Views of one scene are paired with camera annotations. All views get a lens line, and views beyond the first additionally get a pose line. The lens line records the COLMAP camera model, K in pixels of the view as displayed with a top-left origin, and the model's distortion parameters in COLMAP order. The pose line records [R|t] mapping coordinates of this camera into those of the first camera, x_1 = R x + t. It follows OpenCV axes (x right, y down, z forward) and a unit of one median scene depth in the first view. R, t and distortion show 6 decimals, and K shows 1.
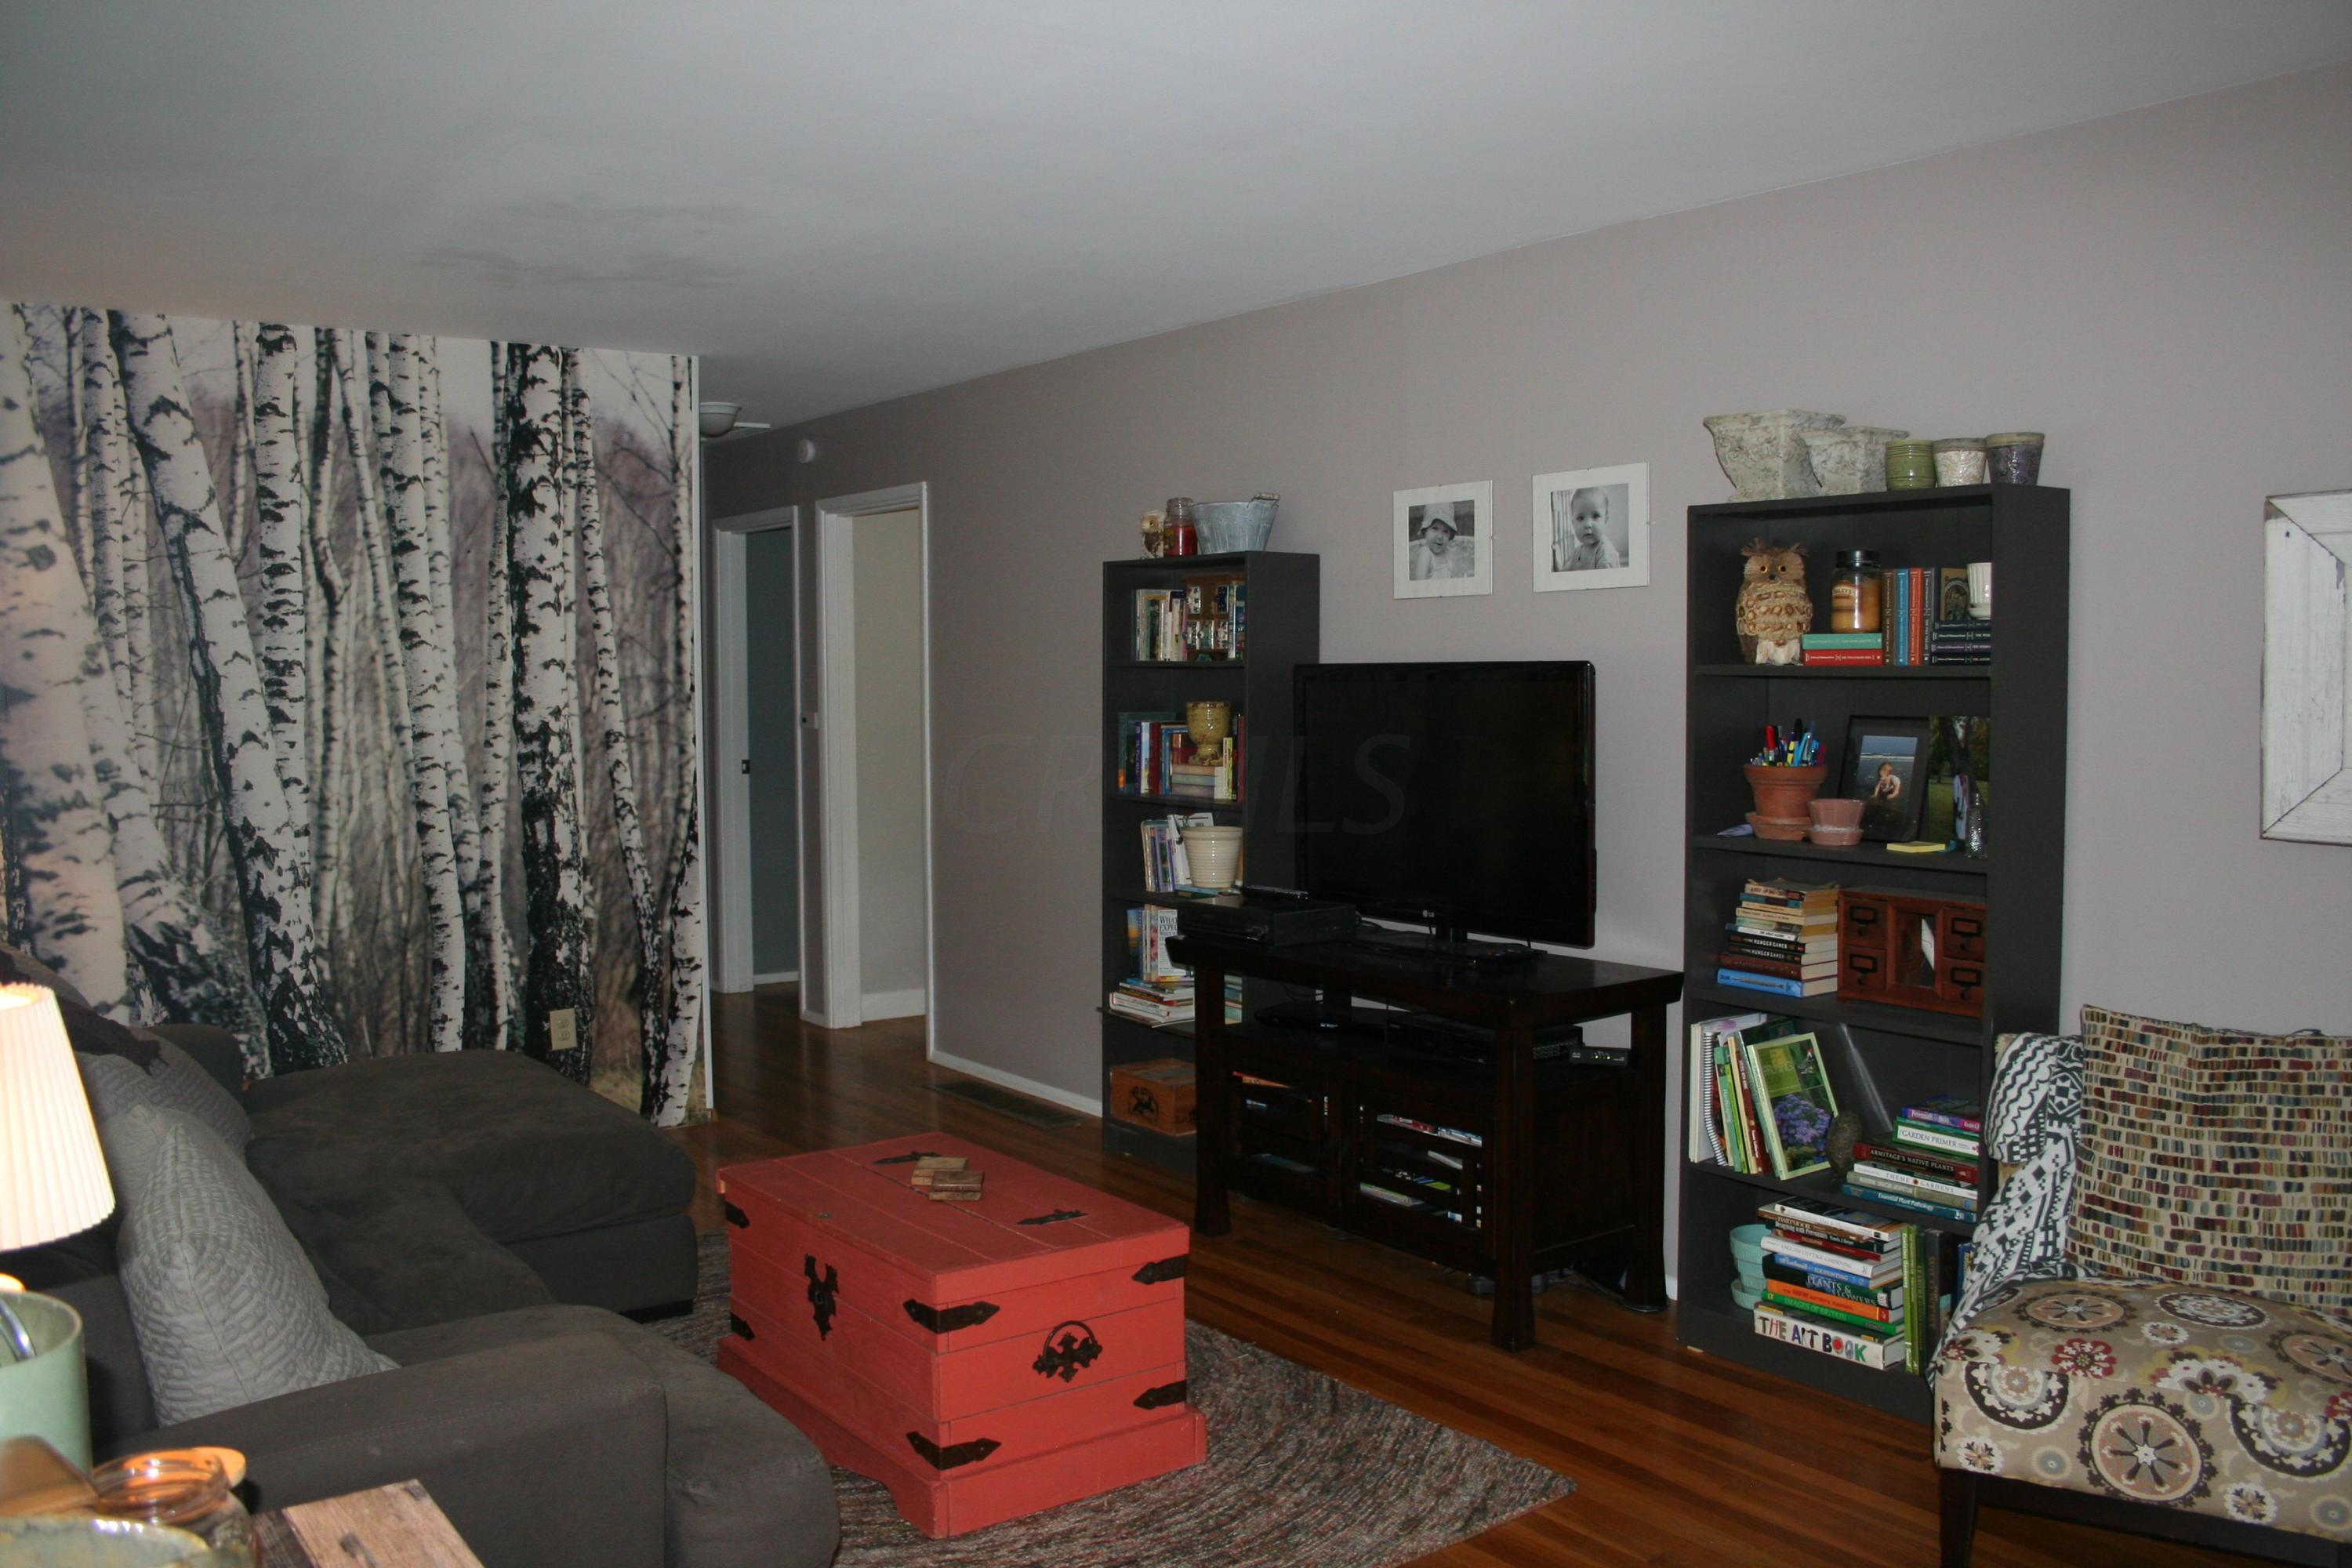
lens RADIAL K [[1970.9, 0, 1184.1], [0, 1970.9, 786.6], [0, 0, 1]] dist [-0.145057, 0.091142]
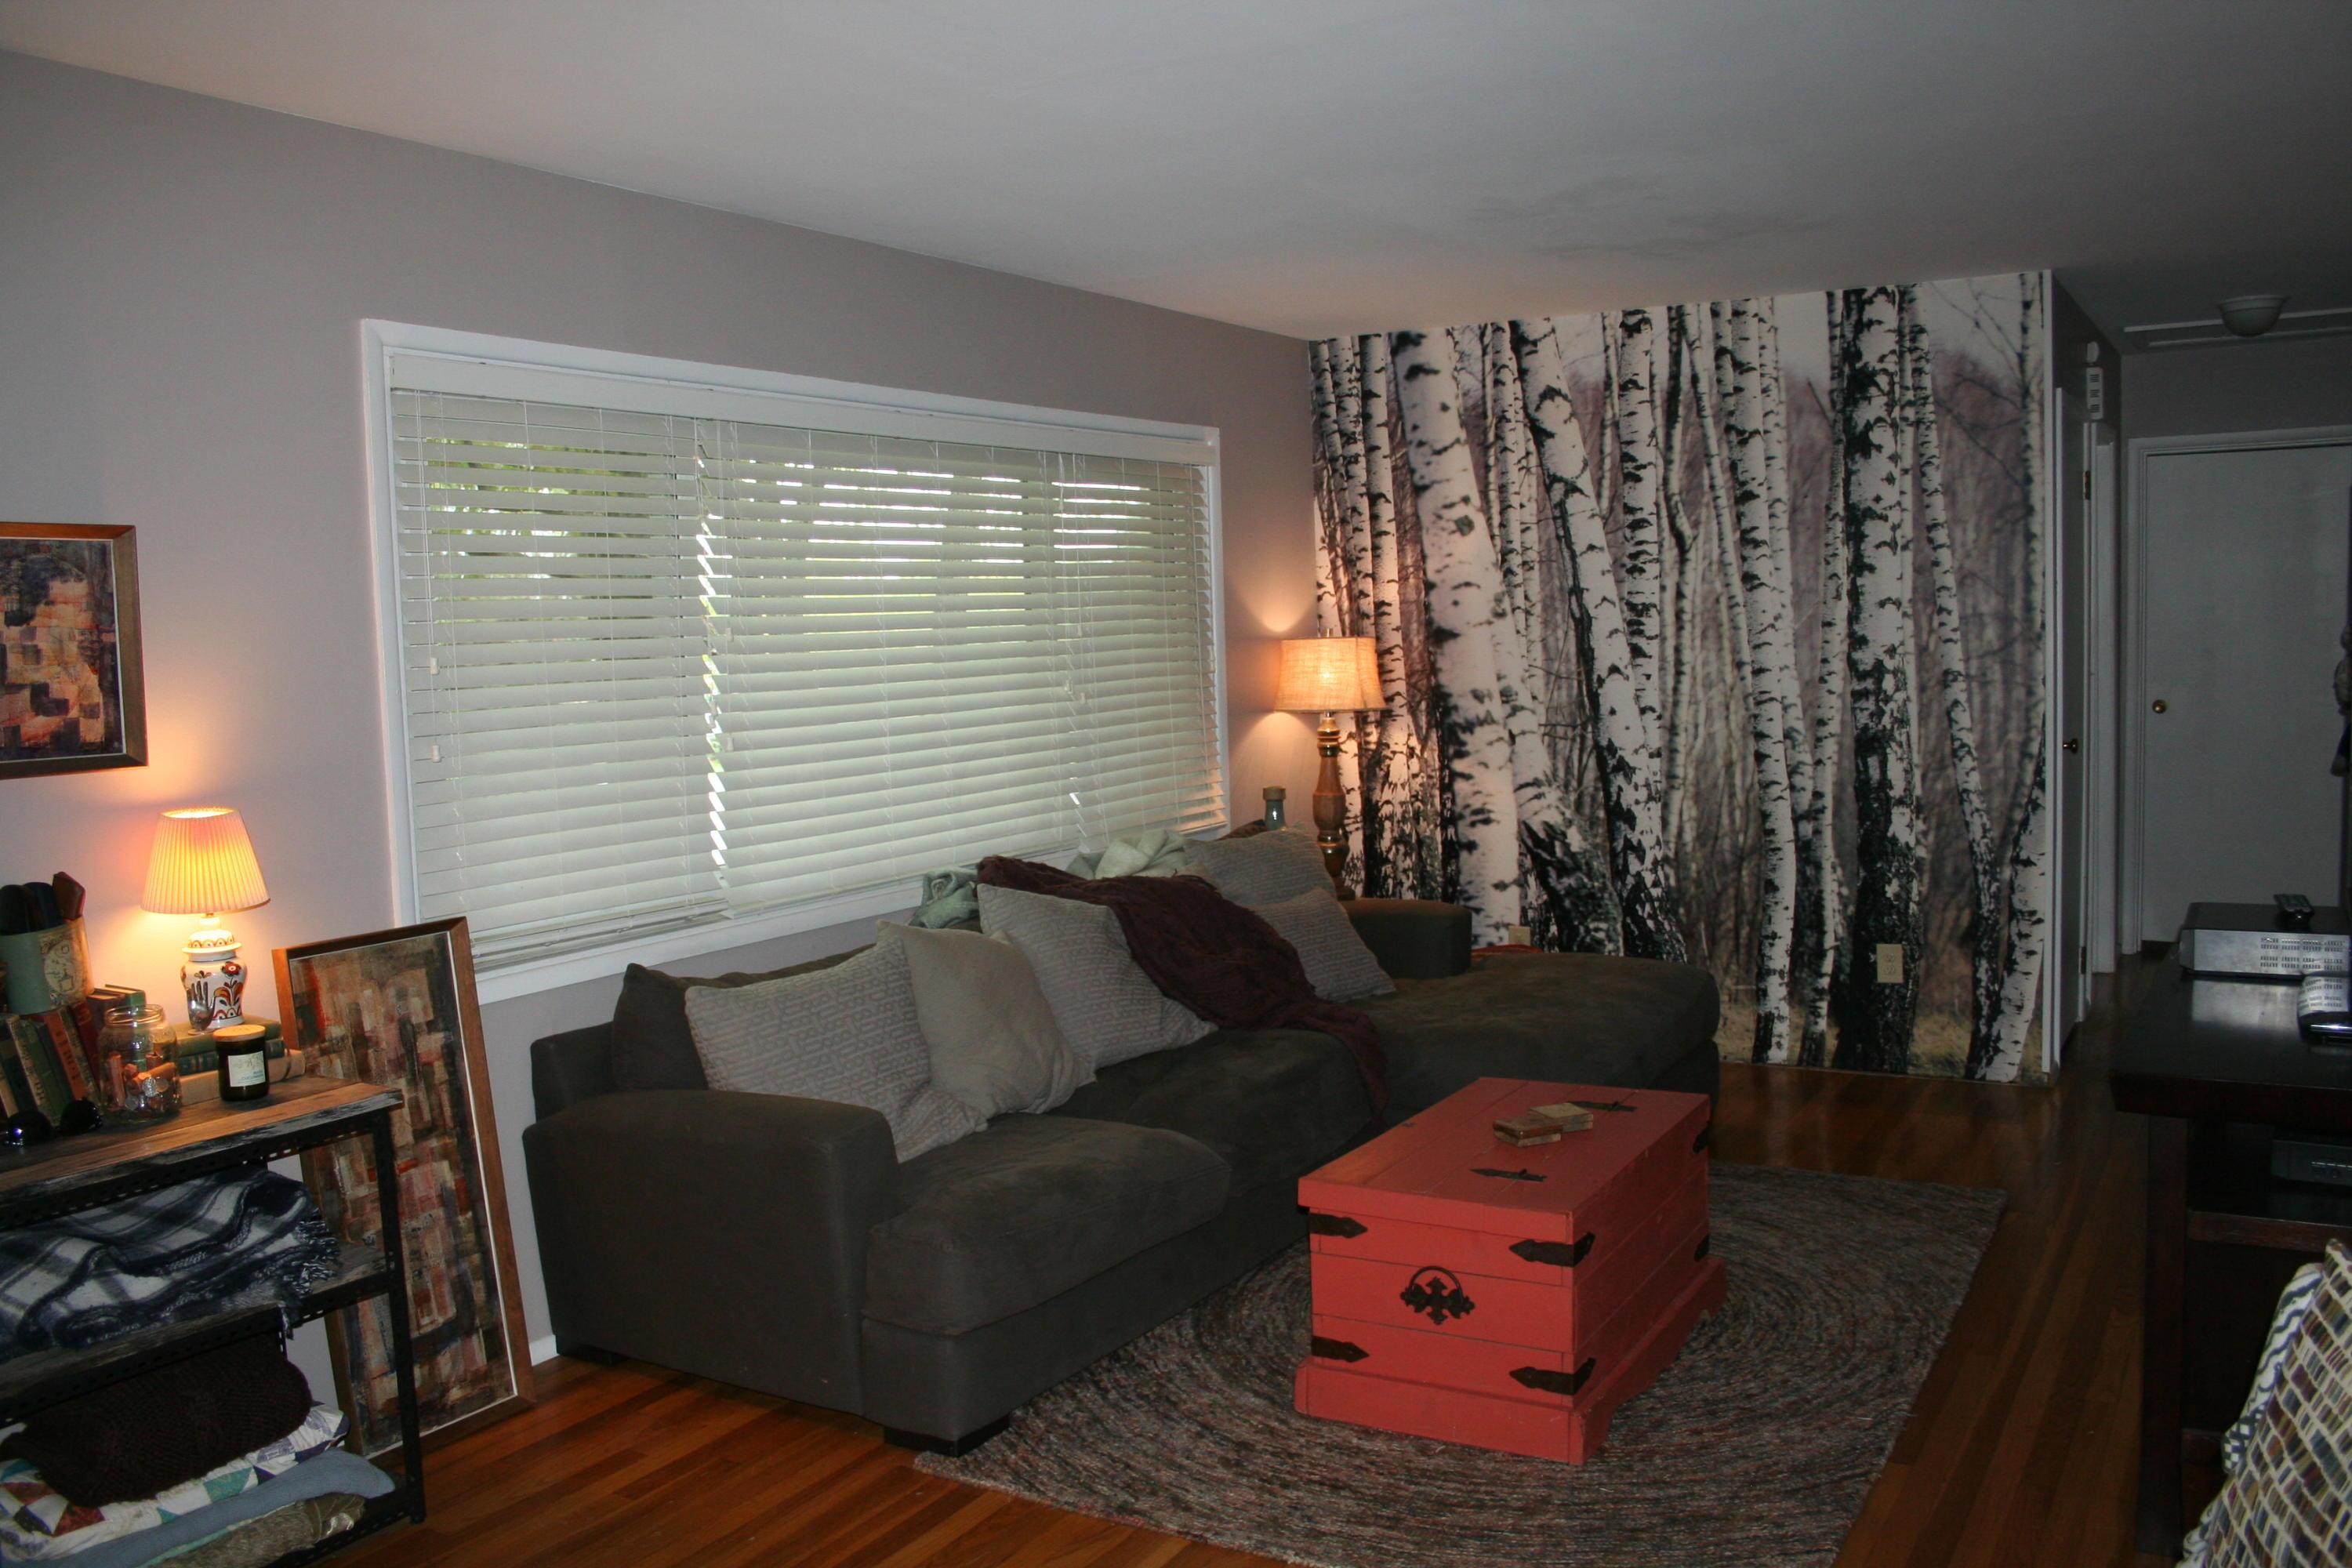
lens RADIAL K [[1970.9, 0, 1181.0], [0, 1970.9, 788.4], [0, 0, 1]] dist [-0.145057, 0.091142]
pose [[0.383619, 0.072391, -0.920650, 0.498028], [-0.025970, 0.997374, 0.067603, -0.026798], [0.923126, -0.002025, 0.384492, 0.290904]]
